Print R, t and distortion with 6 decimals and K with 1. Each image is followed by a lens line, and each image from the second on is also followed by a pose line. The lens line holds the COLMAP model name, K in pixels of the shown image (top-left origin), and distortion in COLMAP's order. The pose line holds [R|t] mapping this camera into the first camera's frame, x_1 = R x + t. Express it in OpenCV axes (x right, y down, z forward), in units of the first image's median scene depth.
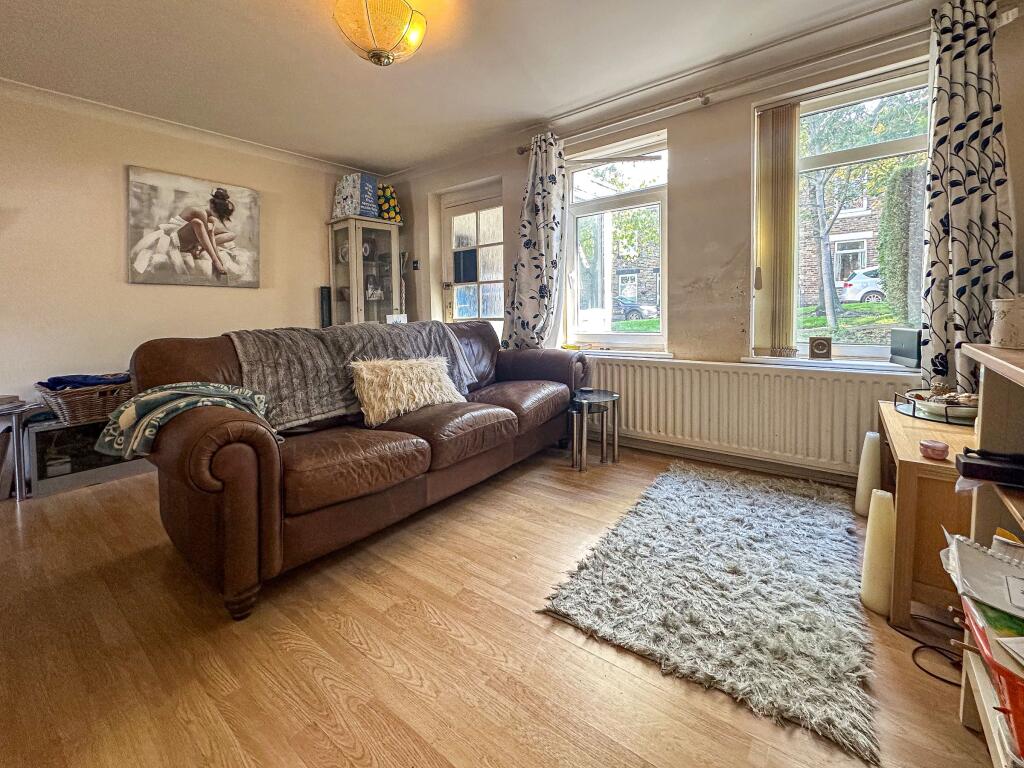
lens RADIAL K [[413.9, 0, 515.1], [0, 413.9, 375.0], [0, 0, 1]] dist [-0.000825, 0.000123]
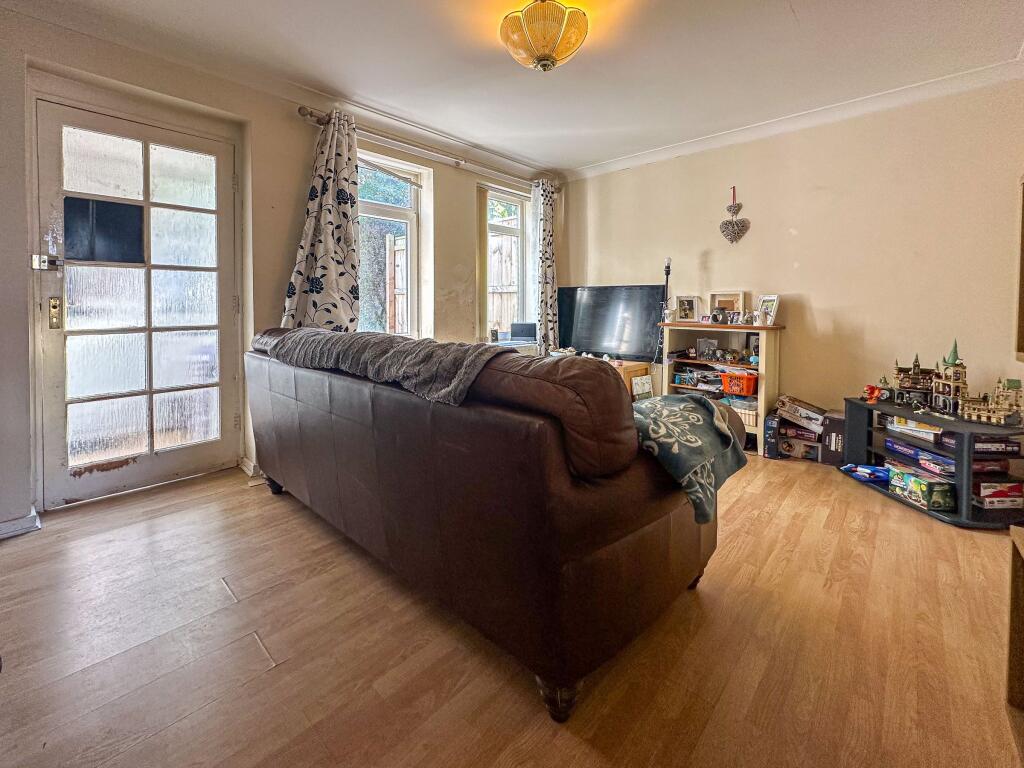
lens RADIAL K [[414.7, 0, 512.0], [0, 414.7, 384.0], [0, 0, 1]] dist [-0.006115, 0.000191]
pose [[0.121198, -0.161824, 0.979349, -0.863114], [0.158686, 0.977091, 0.141814, -0.090218], [-0.979862, 0.138222, 0.144100, 0.618824]]
